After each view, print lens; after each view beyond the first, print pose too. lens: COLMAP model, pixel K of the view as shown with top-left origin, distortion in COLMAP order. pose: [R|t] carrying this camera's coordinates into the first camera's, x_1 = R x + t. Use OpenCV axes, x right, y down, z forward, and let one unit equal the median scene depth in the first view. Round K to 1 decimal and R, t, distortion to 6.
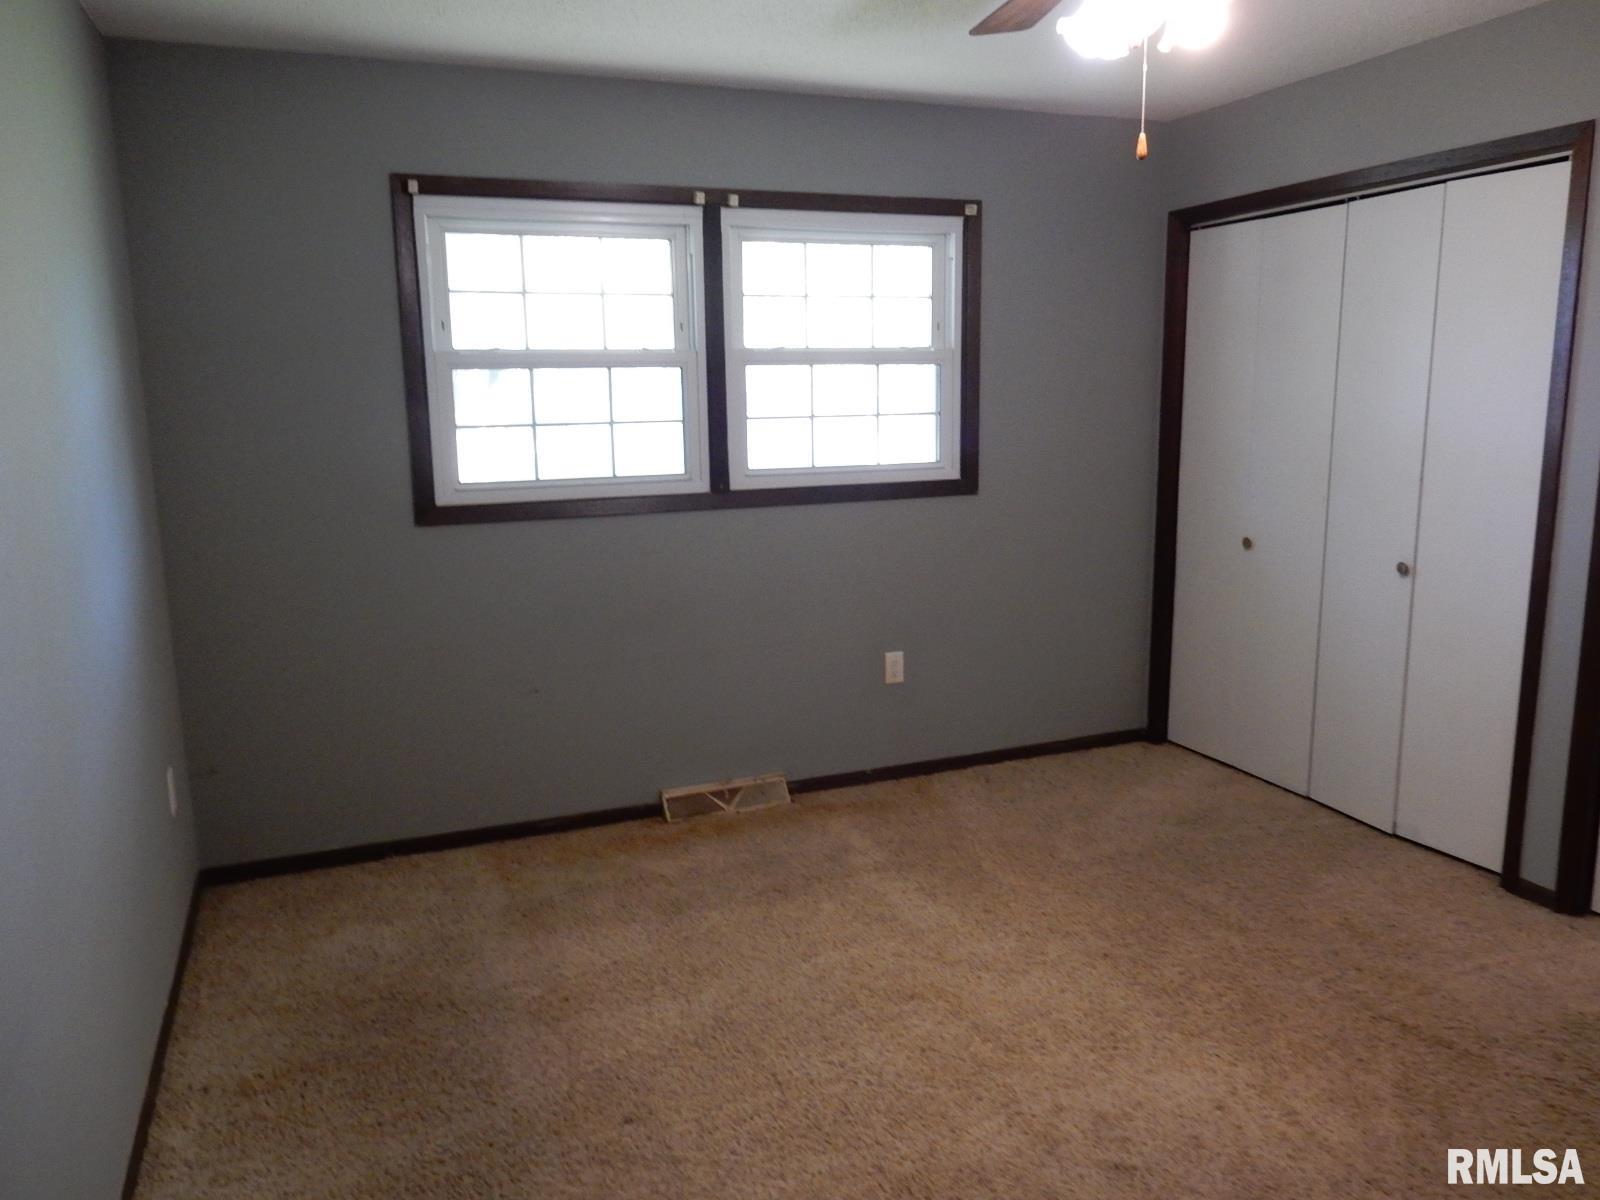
lens RADIAL K [[1179.7, 0, 787.7], [0, 1179.7, 603.0], [0, 0, 1]] dist [-0.000364, 0.004722]
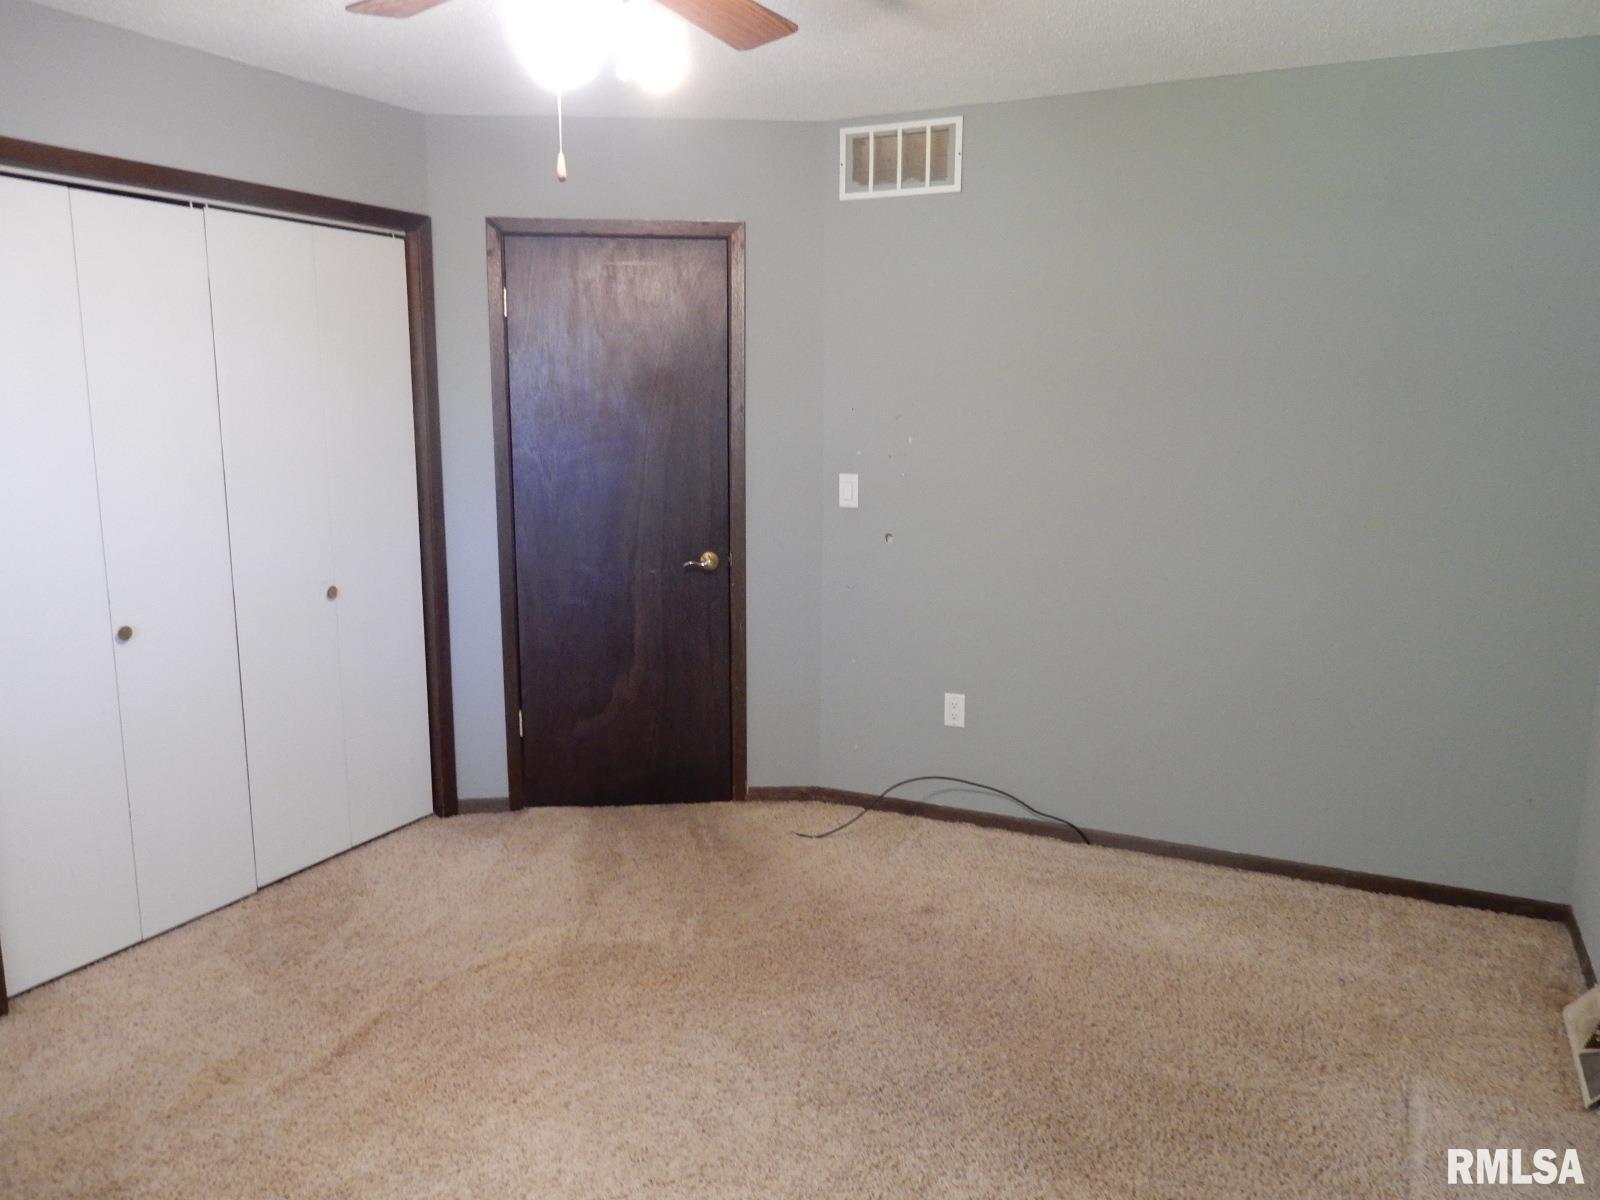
lens RADIAL K [[1179.7, 0, 789.7], [0, 1179.7, 602.0], [0, 0, 1]] dist [-0.000364, 0.004722]
pose [[-0.657148, -0.113508, 0.745166, -0.331893], [0.146953, 0.950333, 0.274356, -0.172738], [-0.739298, 0.289797, -0.607829, 0.917232]]
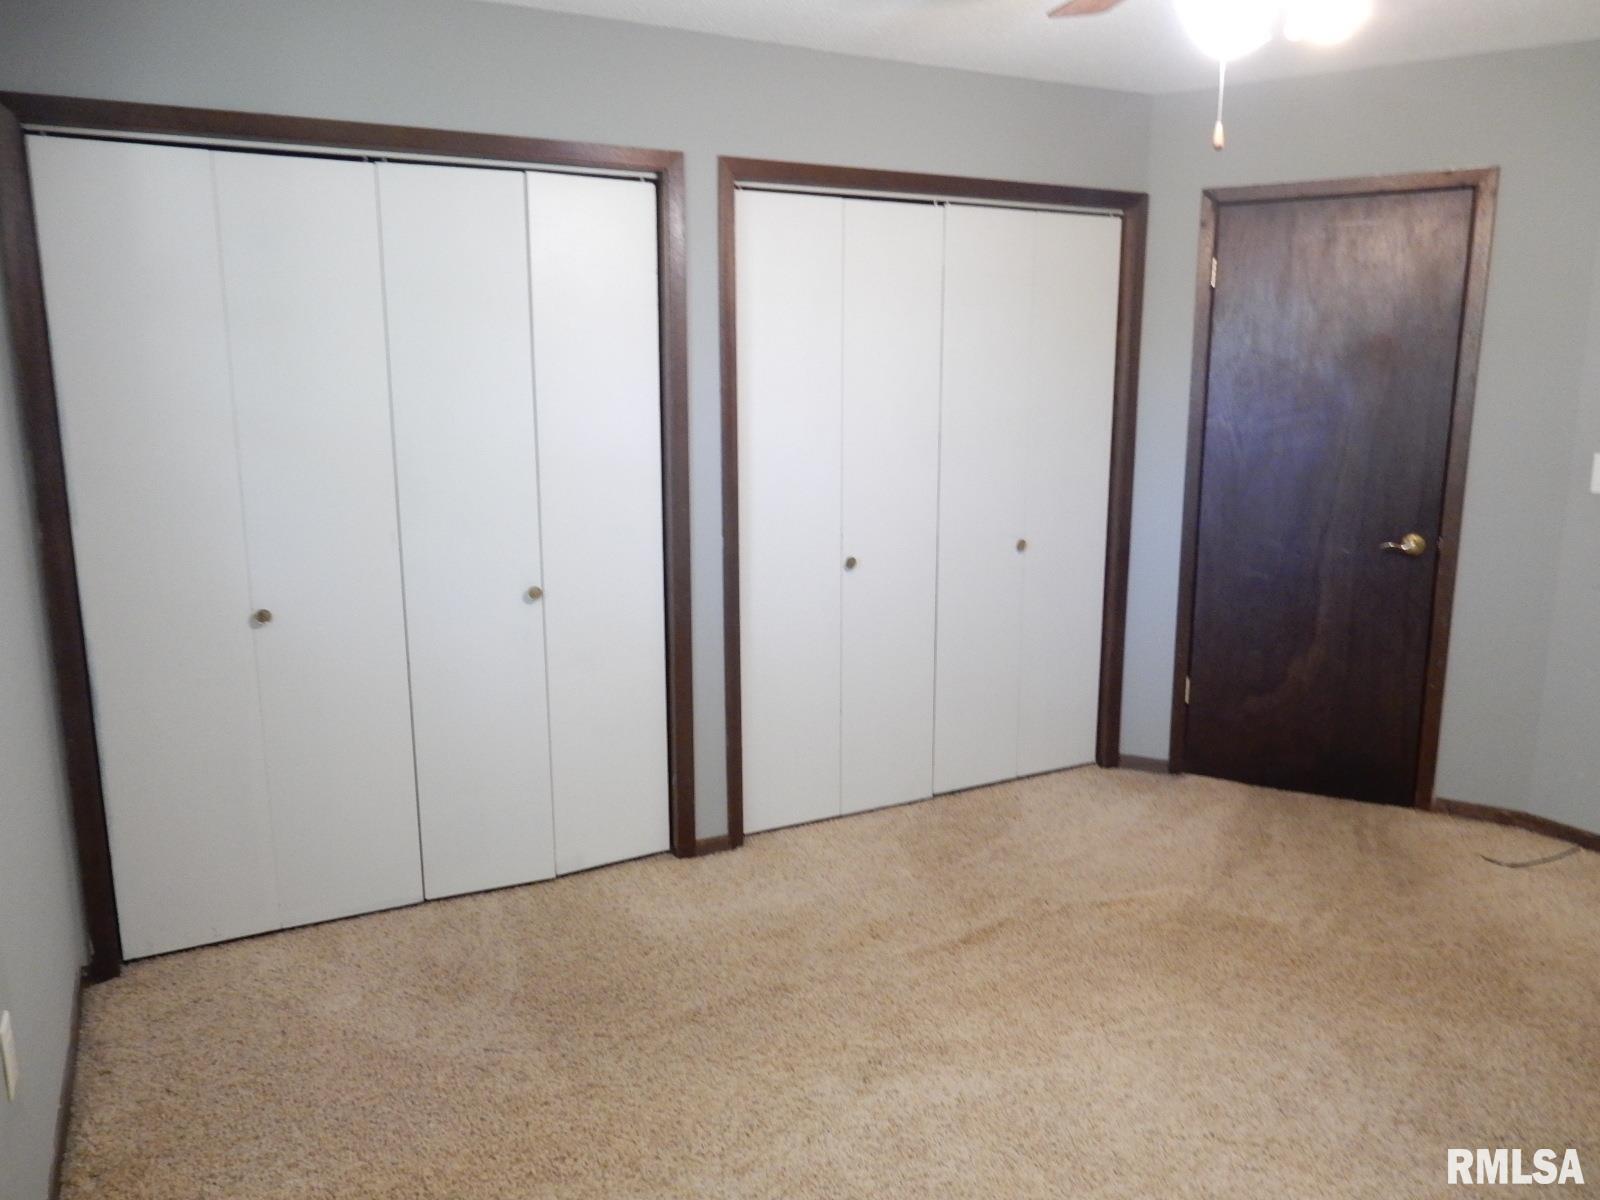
lens RADIAL K [[1179.7, 0, 803.4], [0, 1179.7, 596.2], [0, 0, 1]] dist [-0.000364, 0.004722]
pose [[-0.107934, -0.165234, 0.980331, -0.401288], [0.187748, 0.964959, 0.183314, -0.157856], [-0.976269, 0.203841, -0.073129, 0.883638]]
